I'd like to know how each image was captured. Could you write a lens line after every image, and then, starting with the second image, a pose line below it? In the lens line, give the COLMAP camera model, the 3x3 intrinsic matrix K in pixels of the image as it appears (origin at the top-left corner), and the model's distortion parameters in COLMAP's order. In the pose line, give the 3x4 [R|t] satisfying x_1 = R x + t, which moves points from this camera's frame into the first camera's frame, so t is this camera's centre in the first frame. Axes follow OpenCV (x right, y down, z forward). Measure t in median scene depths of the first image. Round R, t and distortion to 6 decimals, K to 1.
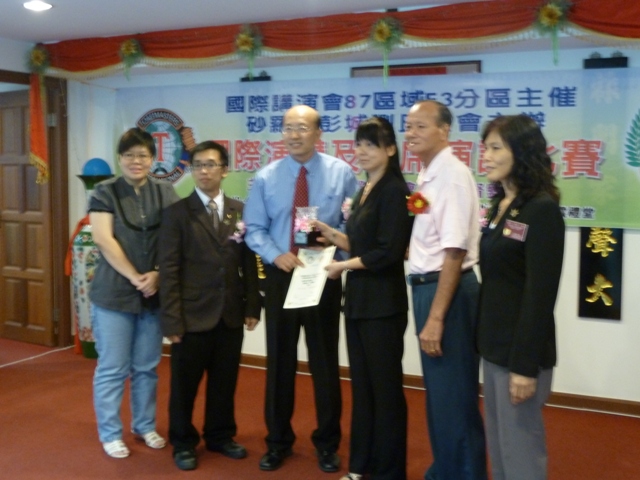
lens RADIAL K [[857.9, 0, 310.2], [0, 857.9, 238.3], [0, 0, 1]] dist [-0.000013, 0.000000]
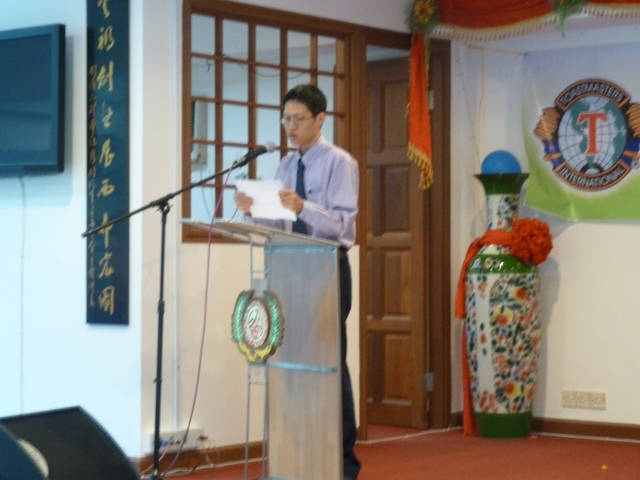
lens RADIAL K [[1746.6, 0, 300.5], [0, 1746.6, 224.3], [0, 0, 1]] dist [0.066596, 0.000000]
pose [[0.981781, -0.006995, -0.189889, -0.148715], [-0.011895, 0.995100, -0.098157, 0.116134], [0.189645, 0.098627, 0.976887, -0.448382]]
